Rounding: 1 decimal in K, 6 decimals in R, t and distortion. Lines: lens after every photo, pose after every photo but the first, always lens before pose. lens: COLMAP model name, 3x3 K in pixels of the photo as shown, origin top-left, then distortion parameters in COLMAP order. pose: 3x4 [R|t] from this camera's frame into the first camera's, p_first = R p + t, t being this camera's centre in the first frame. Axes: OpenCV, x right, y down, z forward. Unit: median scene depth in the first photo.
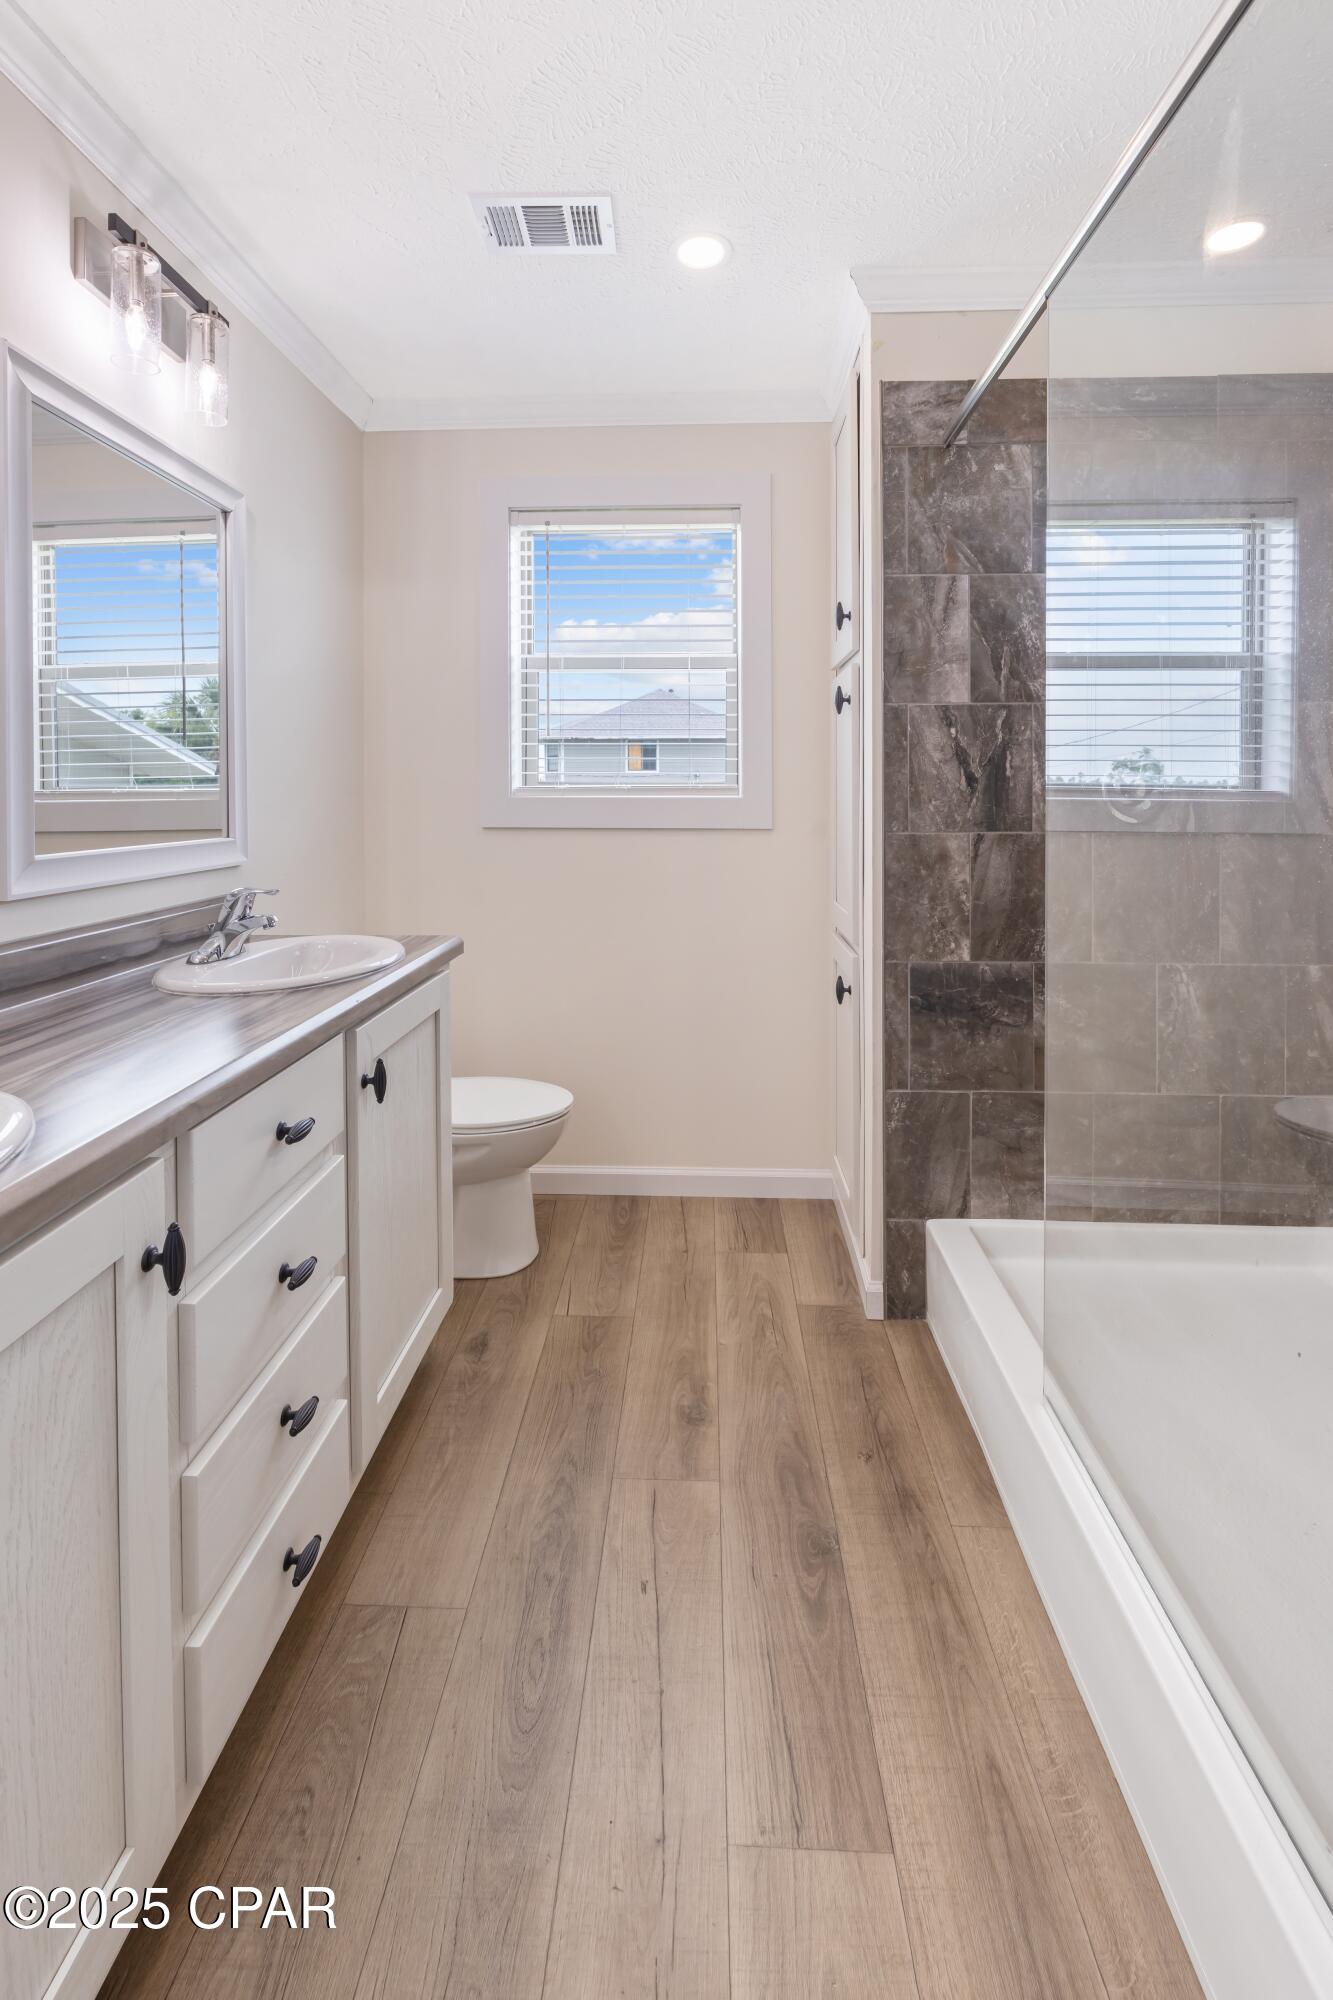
lens RADIAL K [[805.2, 0, 675.4], [0, 805.2, 1042.1], [0, 0, 1]] dist [-0.001976, 0.000639]
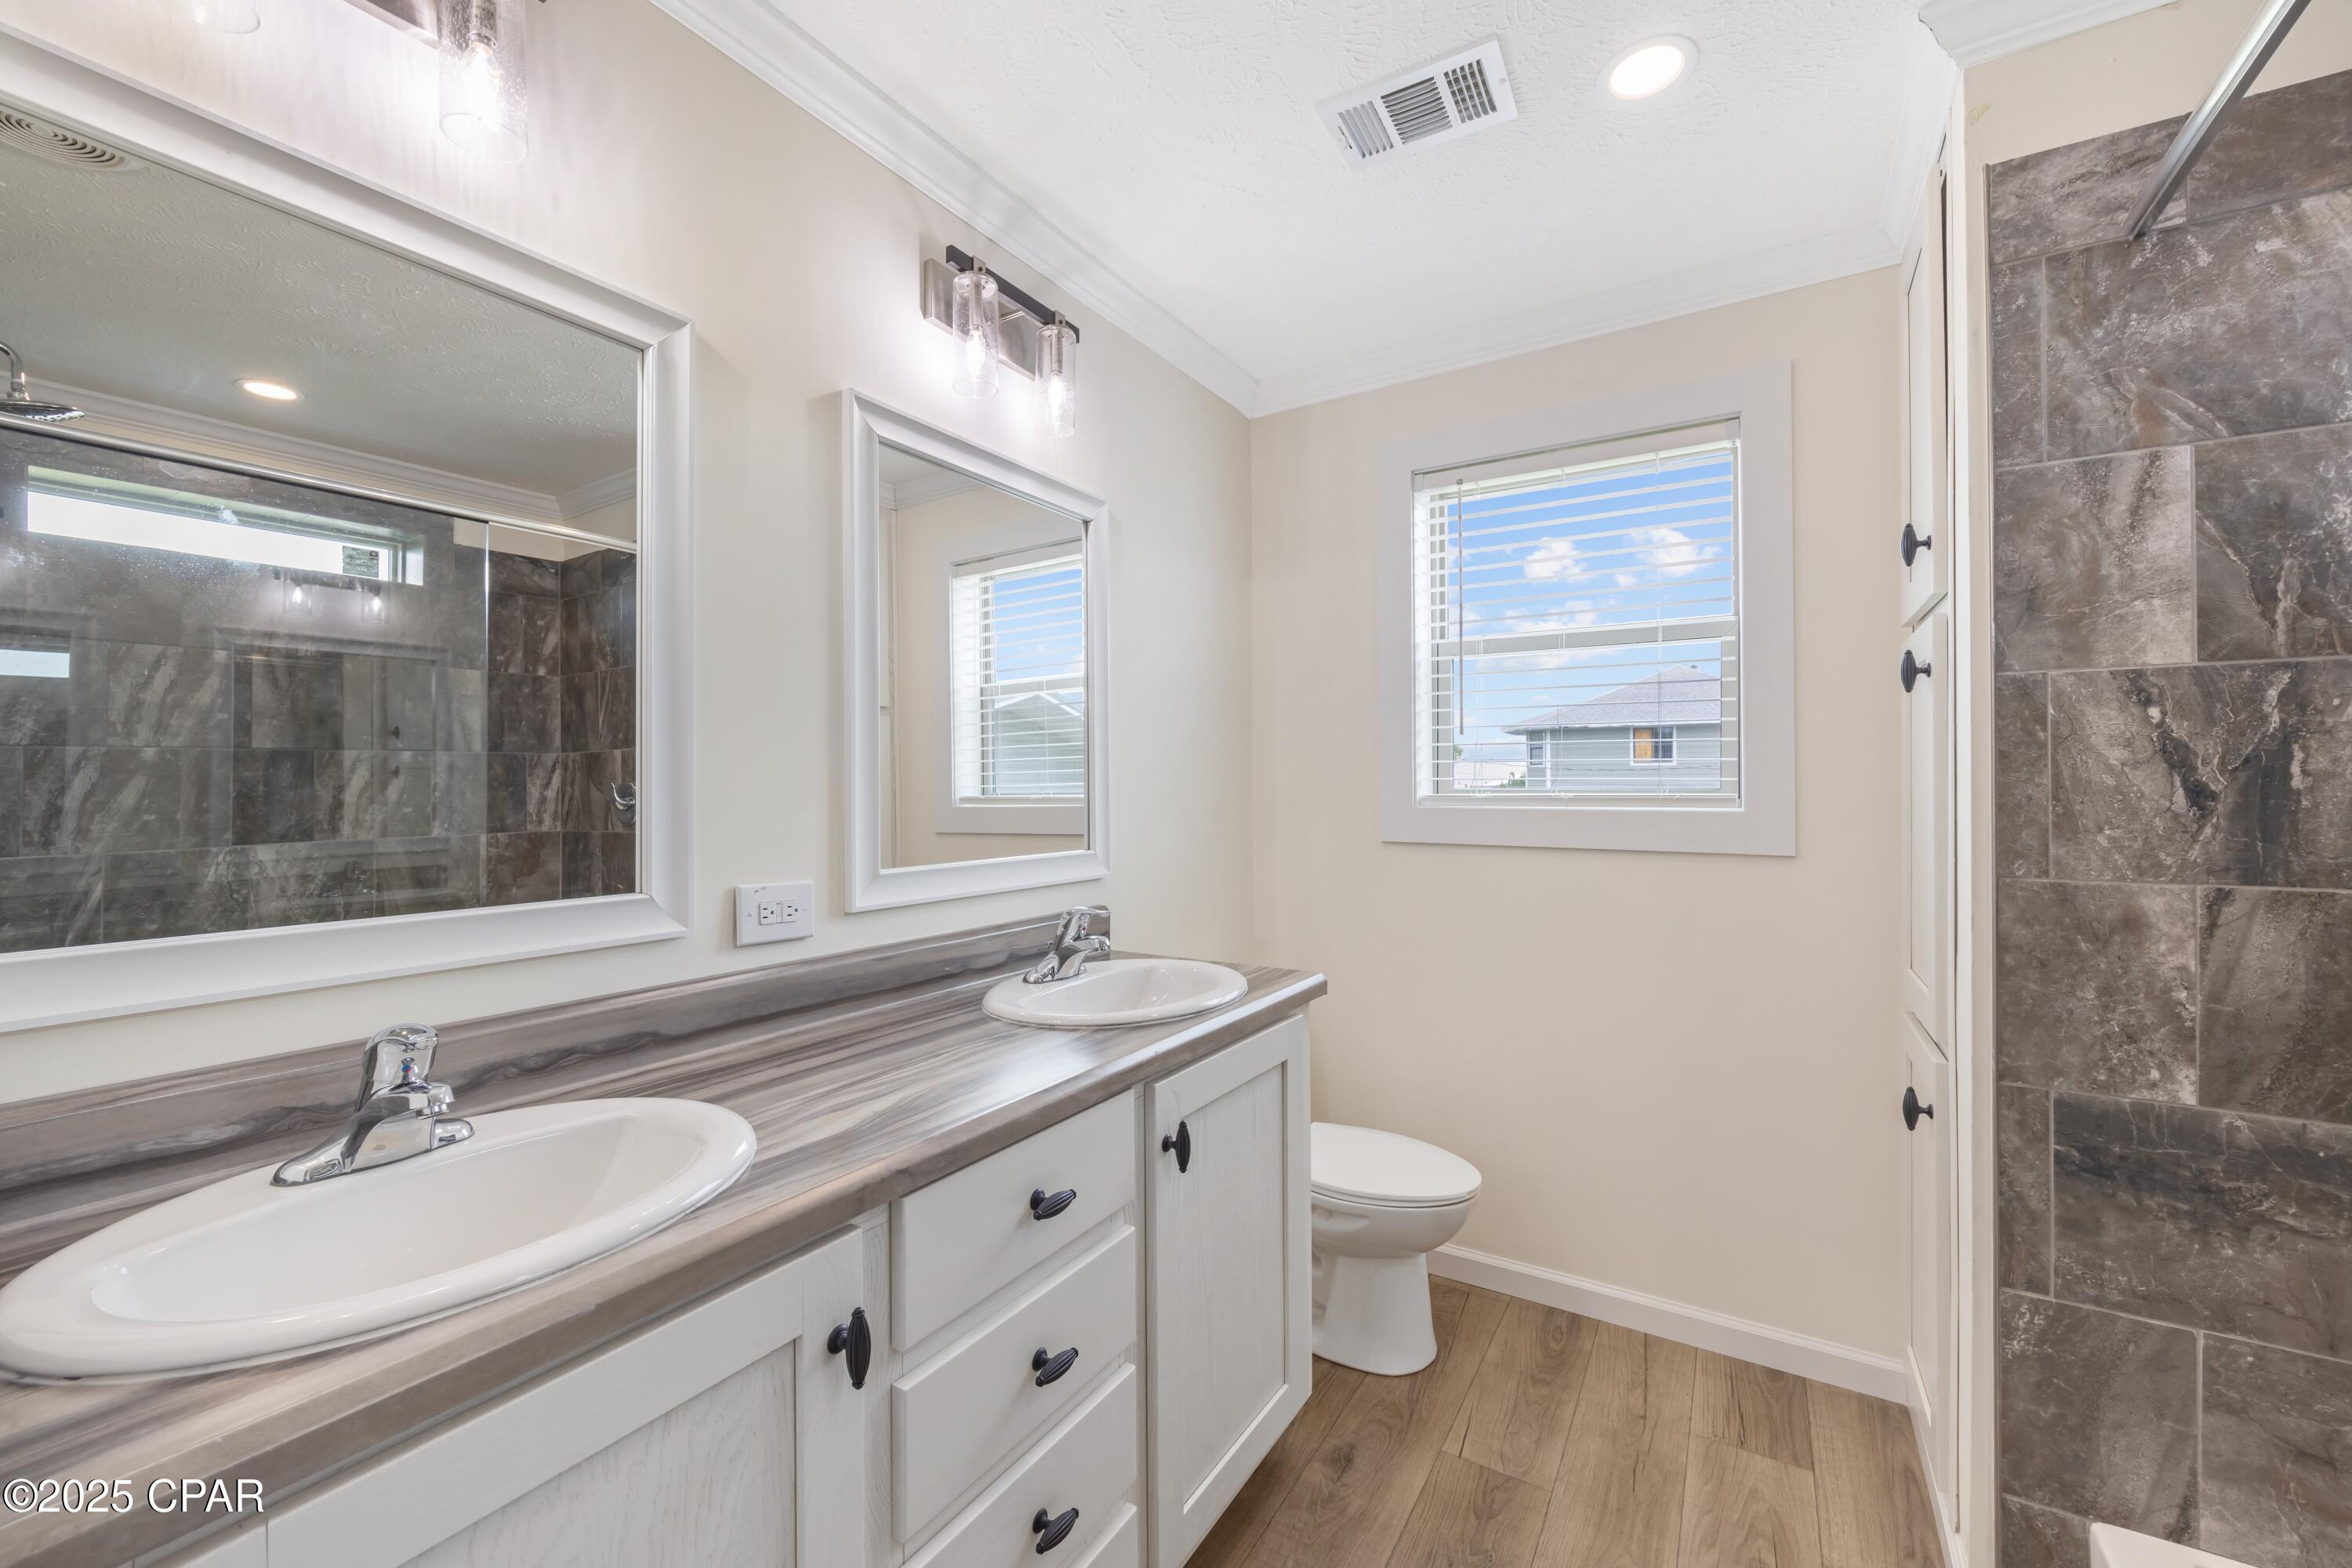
lens RADIAL K [[921.3, 0, 1183.4], [0, 921.3, 931.8], [0, 0, 1]] dist [-0.002688, -0.000198]
pose [[0.873381, 0.075079, -0.481216, 0.070531], [-0.143705, 0.983783, -0.107328, -0.067291], [0.465354, 0.162891, 0.870007, 0.147361]]
